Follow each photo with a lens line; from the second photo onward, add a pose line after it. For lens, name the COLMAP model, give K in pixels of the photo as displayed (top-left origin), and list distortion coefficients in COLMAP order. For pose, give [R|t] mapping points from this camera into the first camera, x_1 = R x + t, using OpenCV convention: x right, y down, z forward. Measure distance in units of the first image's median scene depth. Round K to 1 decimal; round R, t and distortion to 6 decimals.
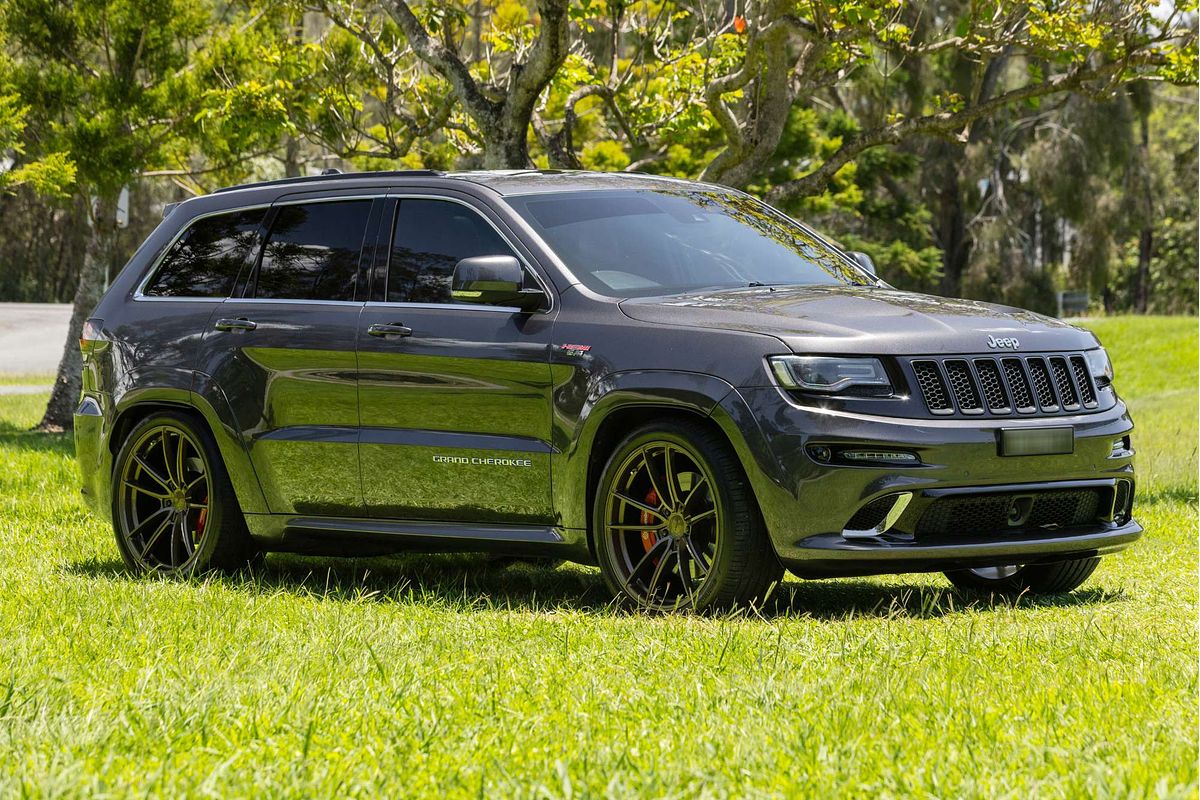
lens RADIAL K [[5225.6, 0, 600.0], [0, 5225.6, 400.0], [0, 0, 1]] dist [0.084757, -4.978618]
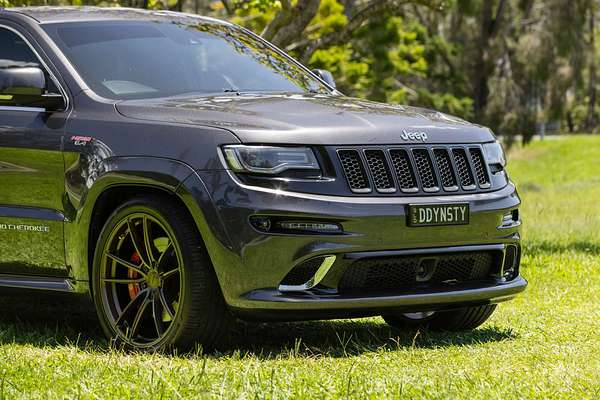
lens RADIAL K [[2612.8, 0, 300.0], [0, 2612.8, 200.0], [0, 0, 1]] dist [0.084757, -4.978618]
pose [[0.999915, 0.005277, -0.011907, 0.057069], [-0.005186, 0.999958, 0.007617, -0.000205], [0.011947, -0.007555, 0.999900, 0.367873]]
